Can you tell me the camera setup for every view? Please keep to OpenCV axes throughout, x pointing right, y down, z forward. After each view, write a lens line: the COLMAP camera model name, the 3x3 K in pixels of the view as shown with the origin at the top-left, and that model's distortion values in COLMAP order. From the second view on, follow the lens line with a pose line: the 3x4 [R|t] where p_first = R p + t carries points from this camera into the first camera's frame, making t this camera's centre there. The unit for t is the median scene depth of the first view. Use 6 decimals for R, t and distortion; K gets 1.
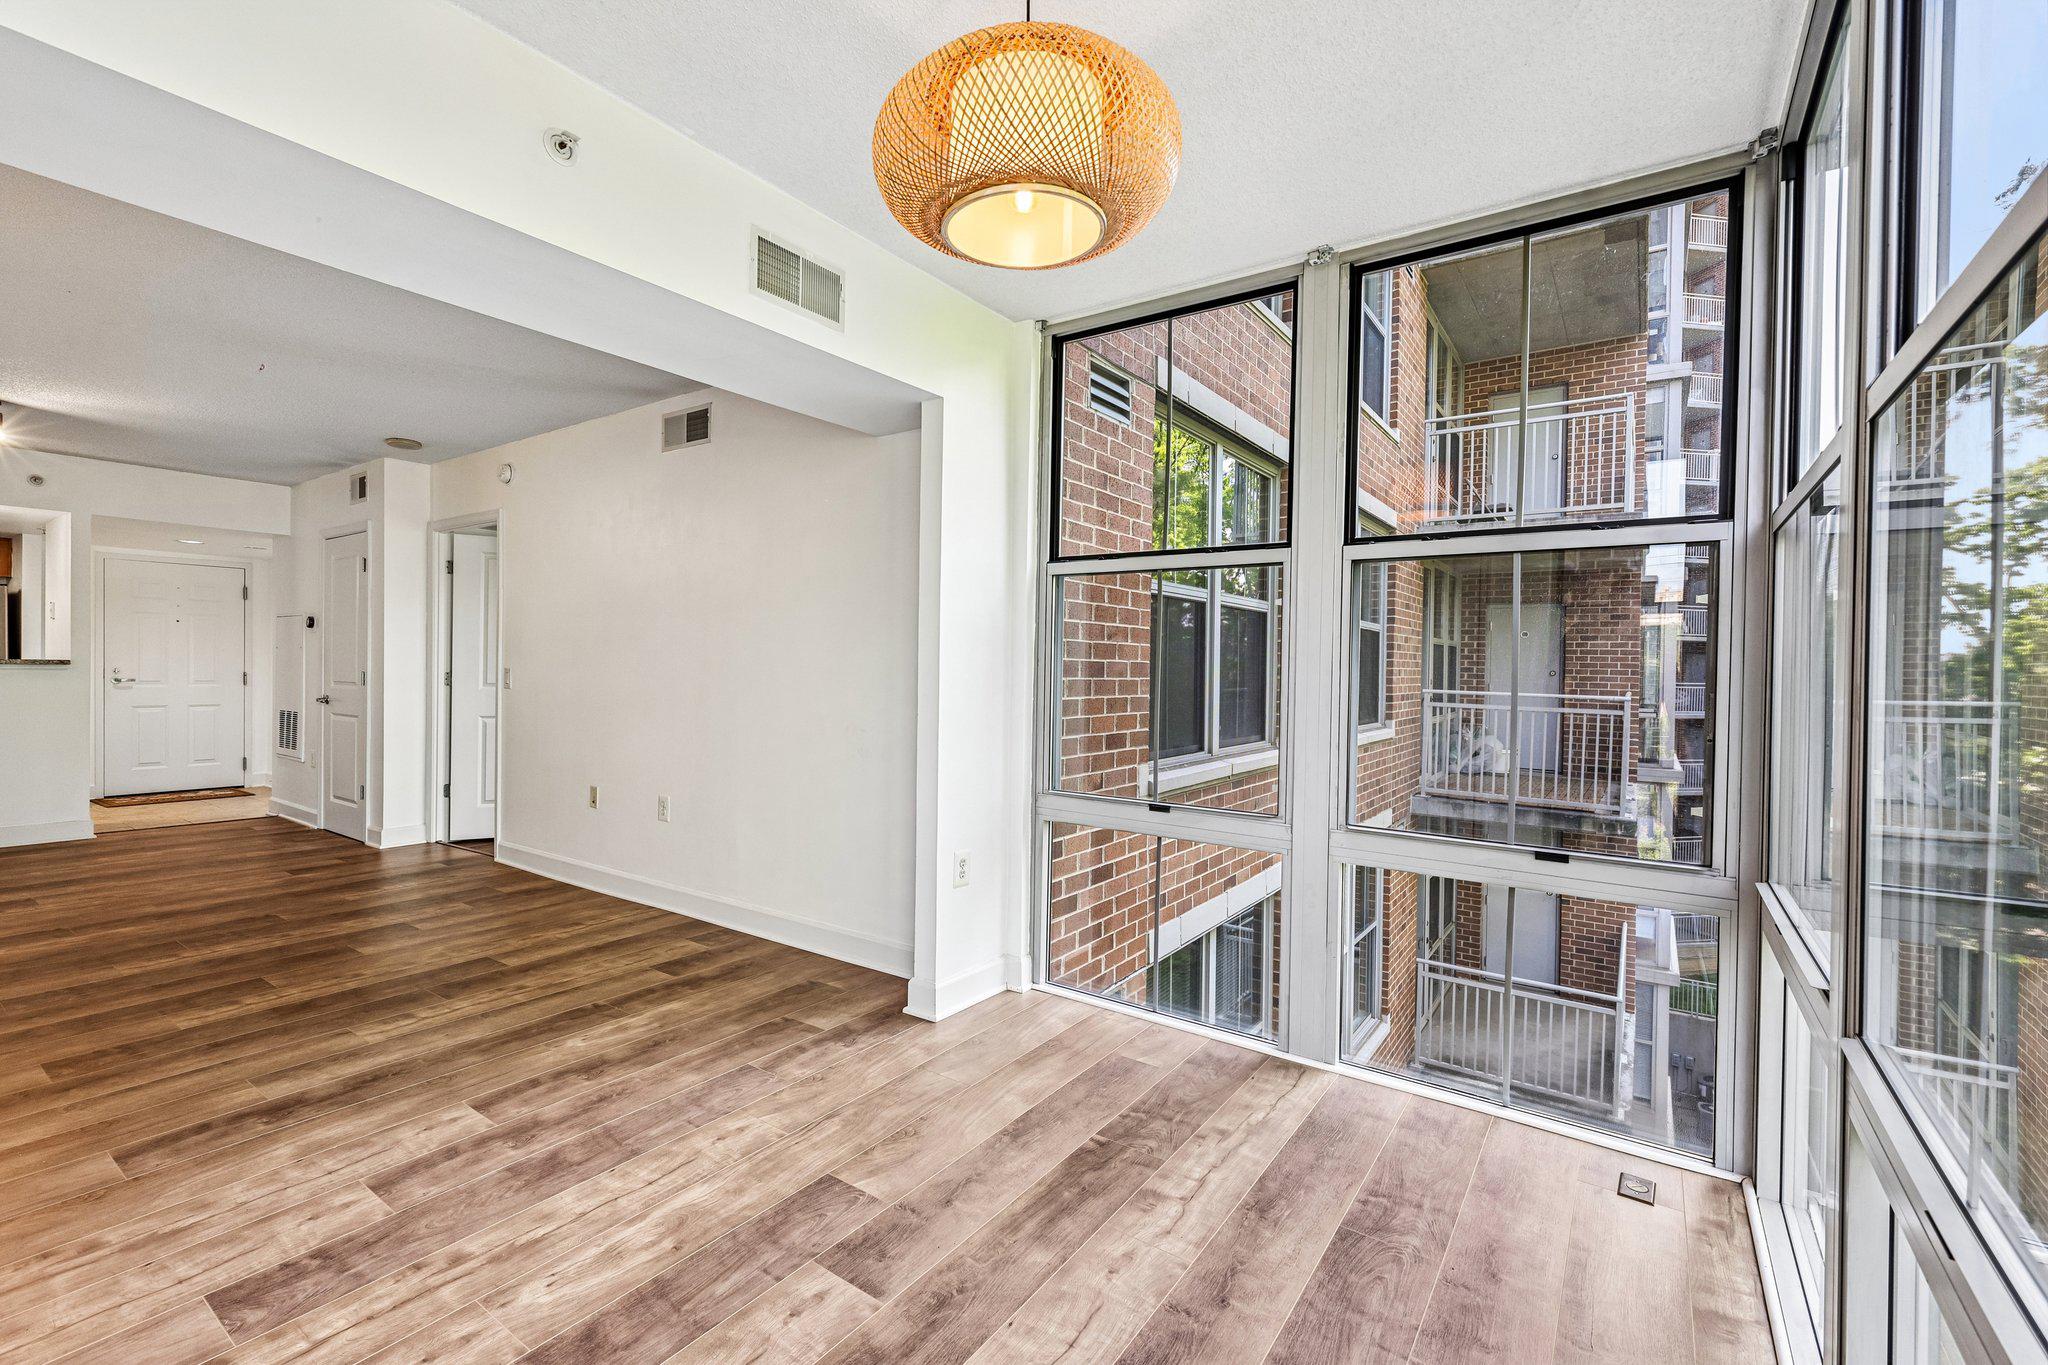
lens RADIAL K [[894.1, 0, 1040.5], [0, 894.1, 667.0], [0, 0, 1]] dist [-0.000650, 0.000290]
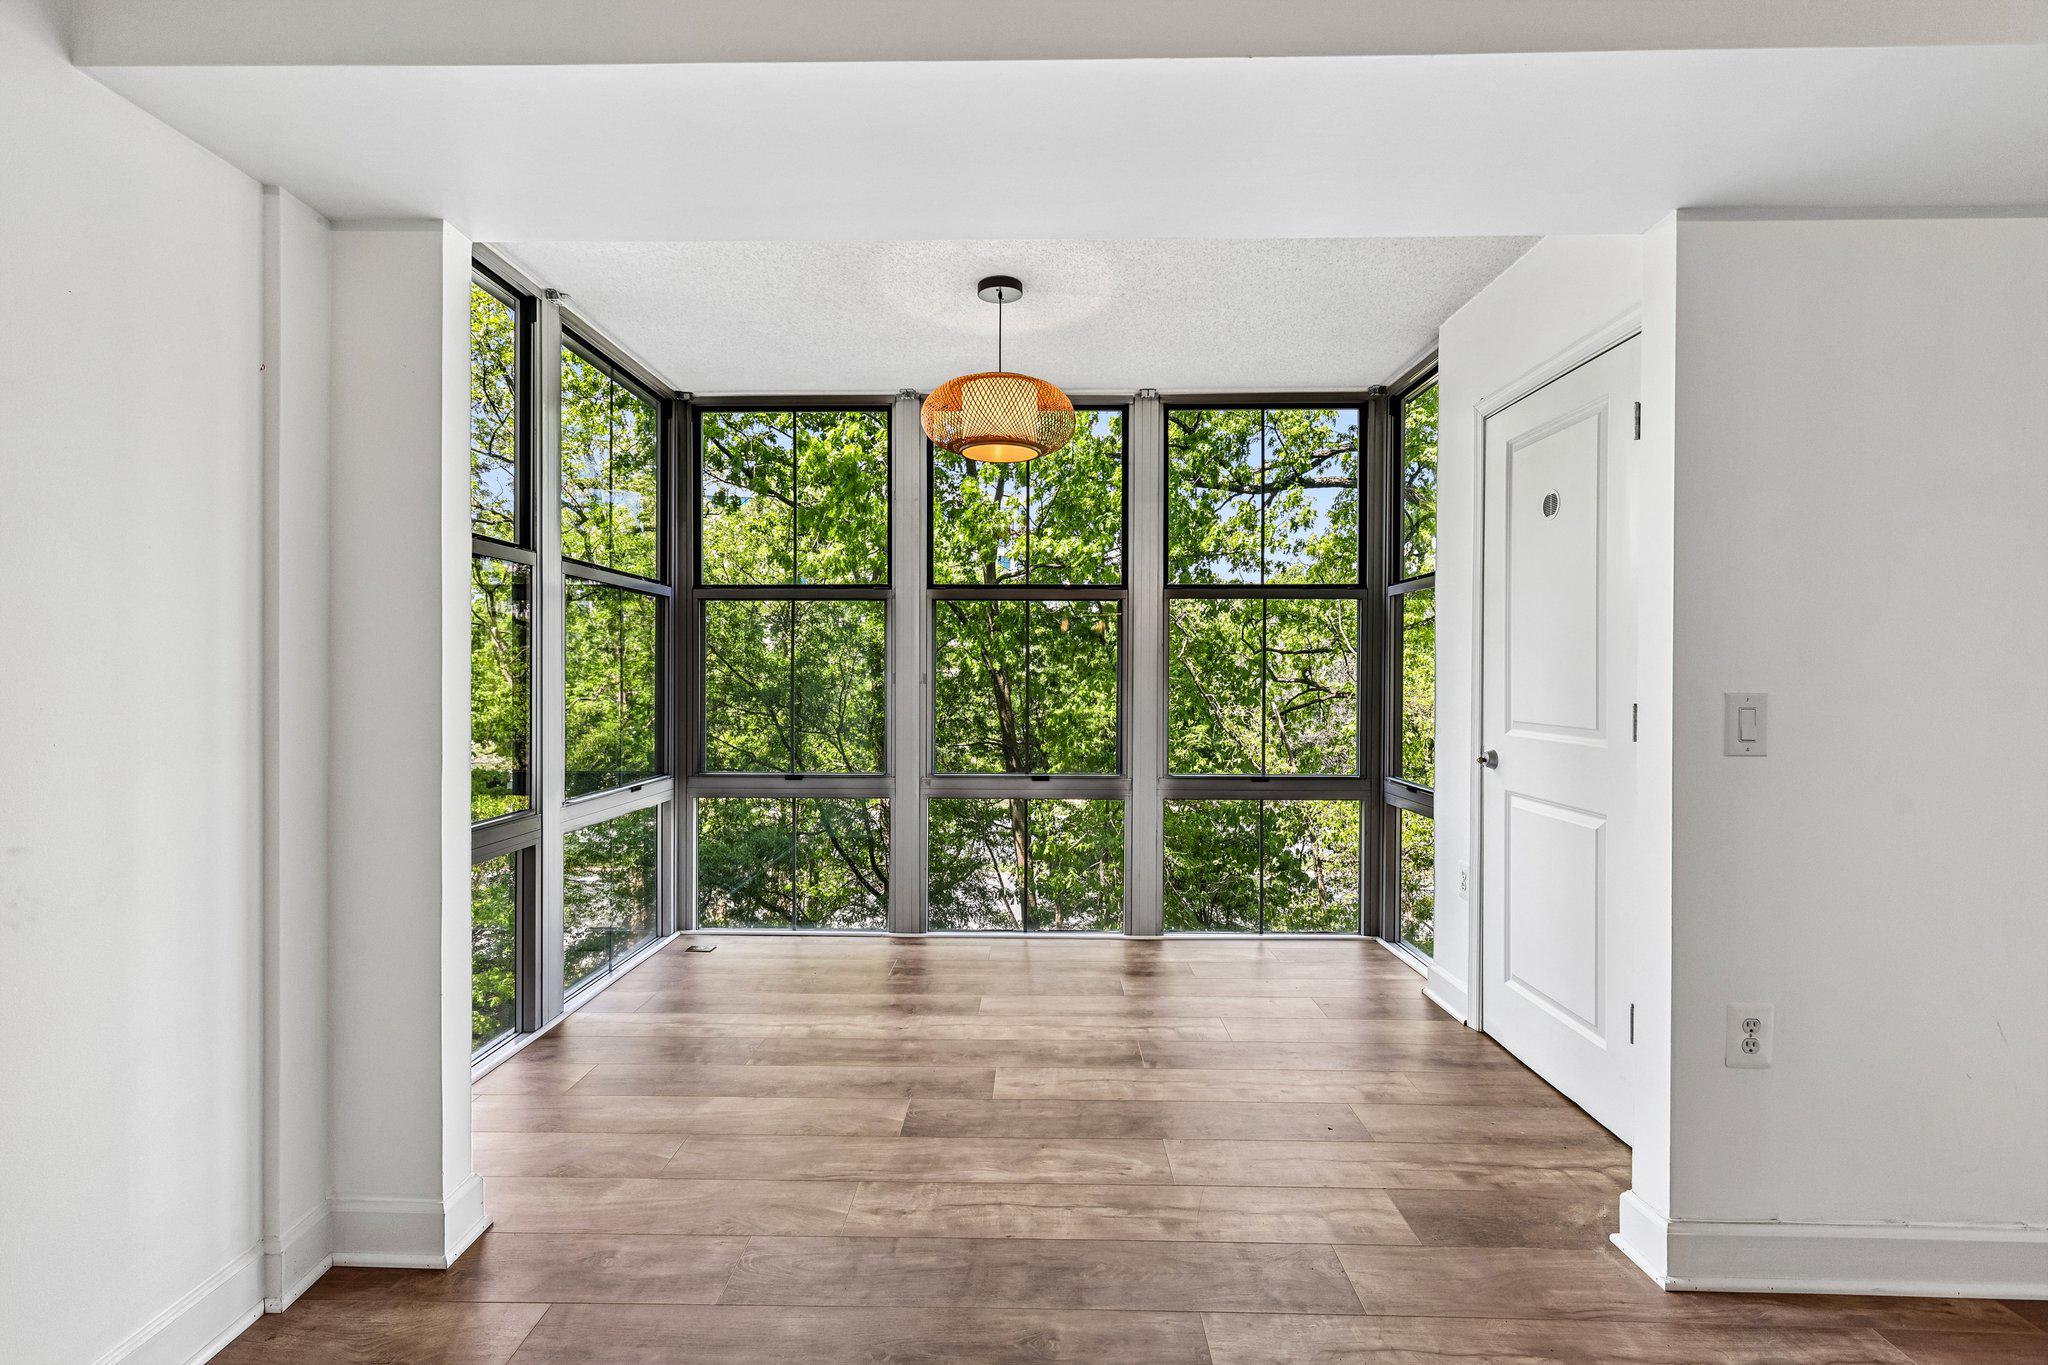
lens RADIAL K [[894.1, 0, 1021.8], [0, 894.1, 677.4], [0, 0, 1]] dist [-0.000650, 0.000290]
pose [[-0.546128, -0.021766, 0.837419, -1.293082], [-0.002847, 0.999705, 0.024128, -0.018274], [-0.837697, 0.010793, -0.546028, 1.555196]]
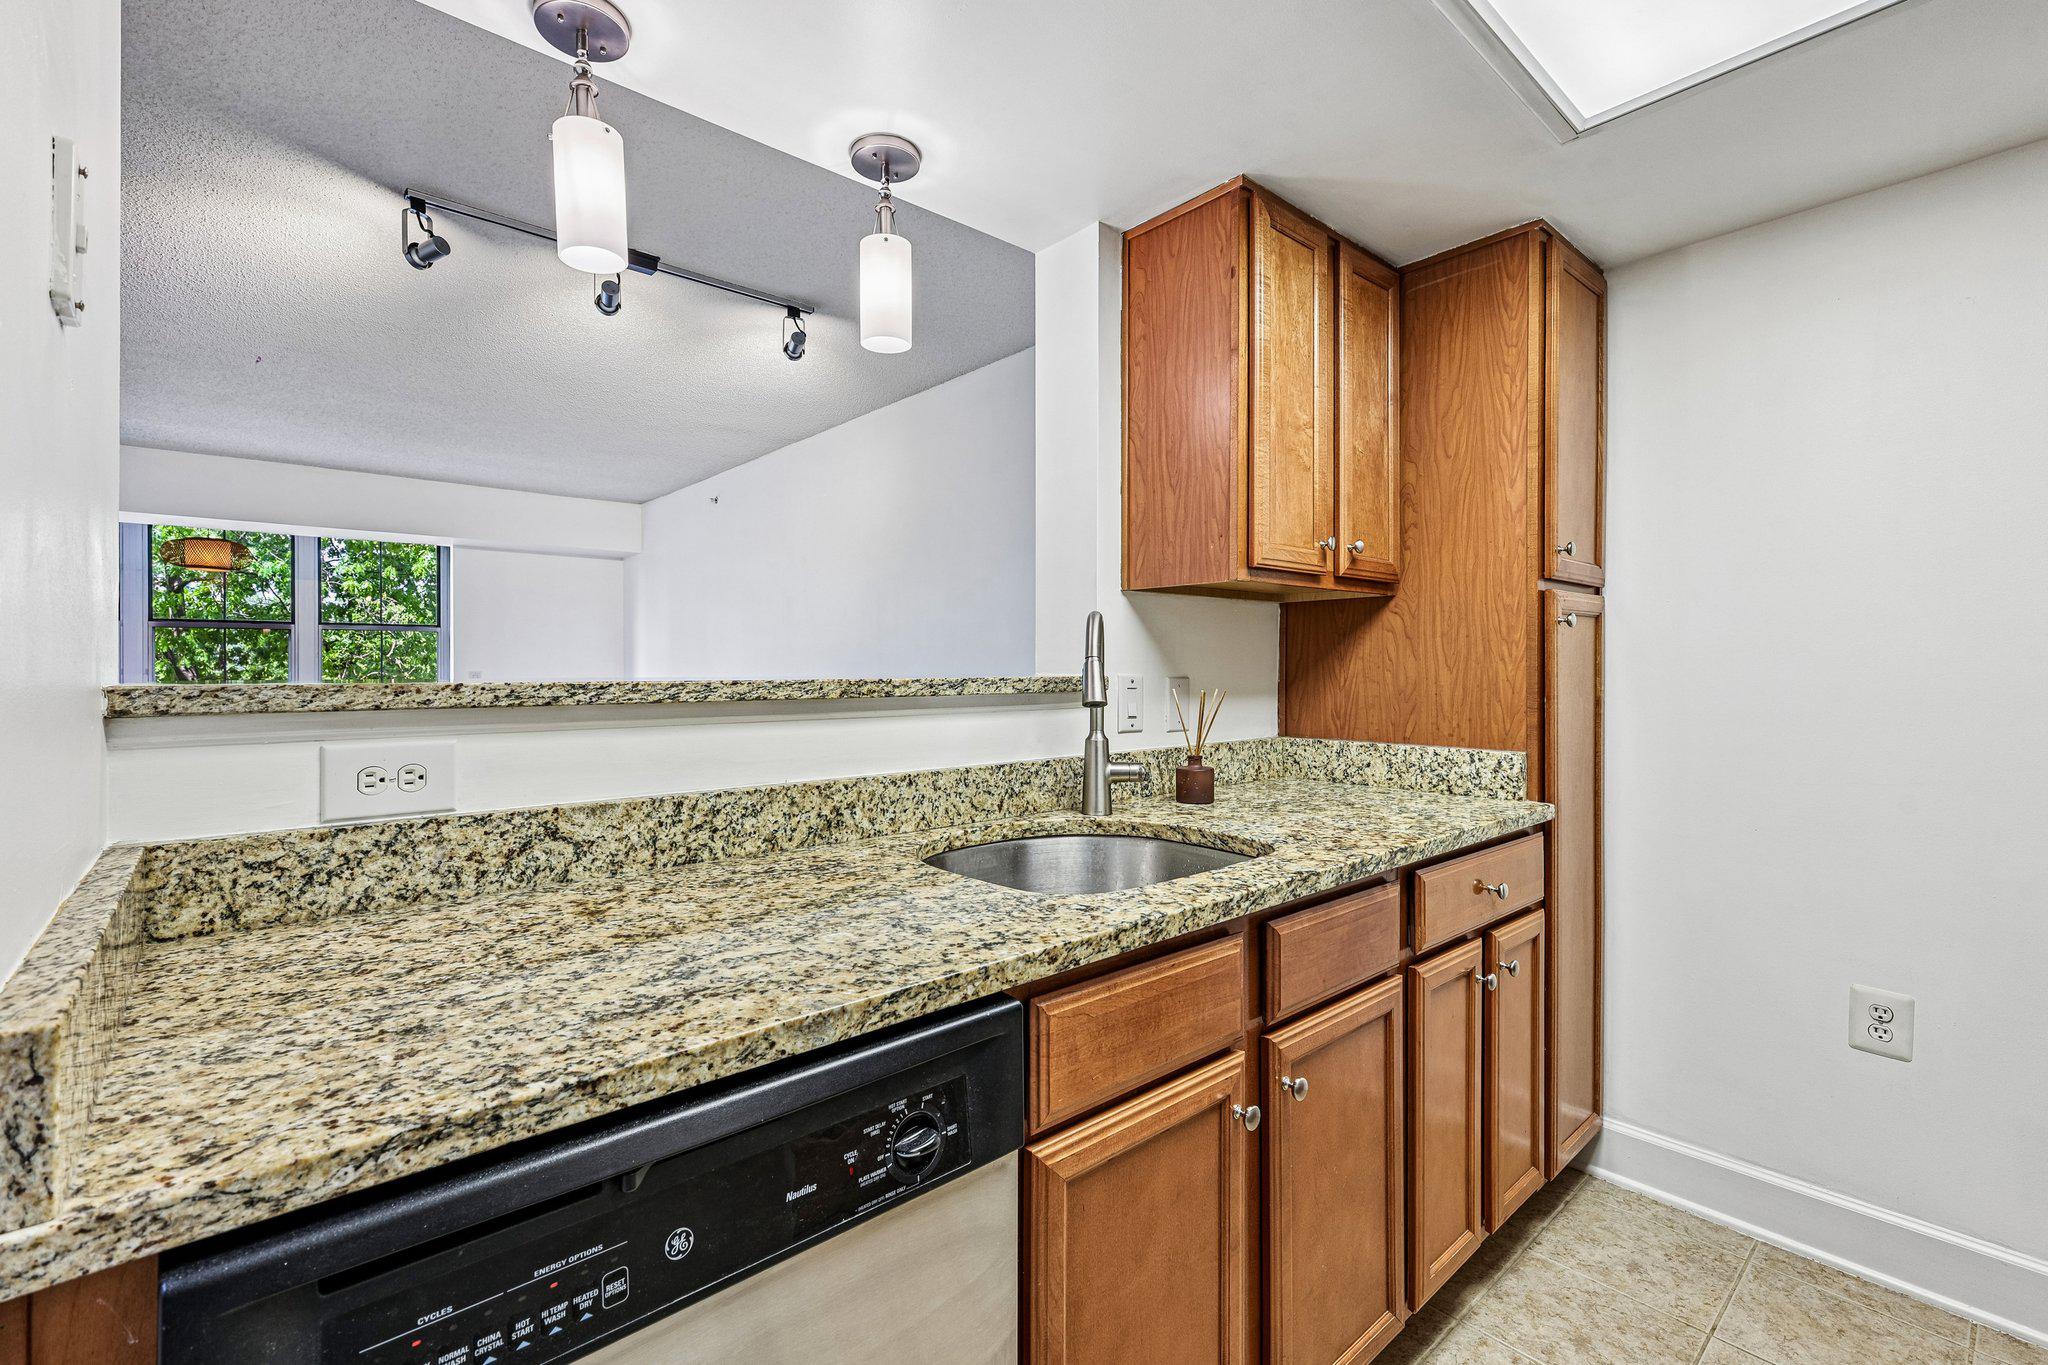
lens RADIAL K [[894.1, 0, 1021.3], [0, 894.1, 681.7], [0, 0, 1]] dist [-0.000650, 0.000290]
pose [[-0.967371, -0.016730, 0.252809, -4.033153], [-0.010494, 0.999607, 0.025995, -0.061915], [-0.253145, 0.022494, -0.967167, 3.405020]]
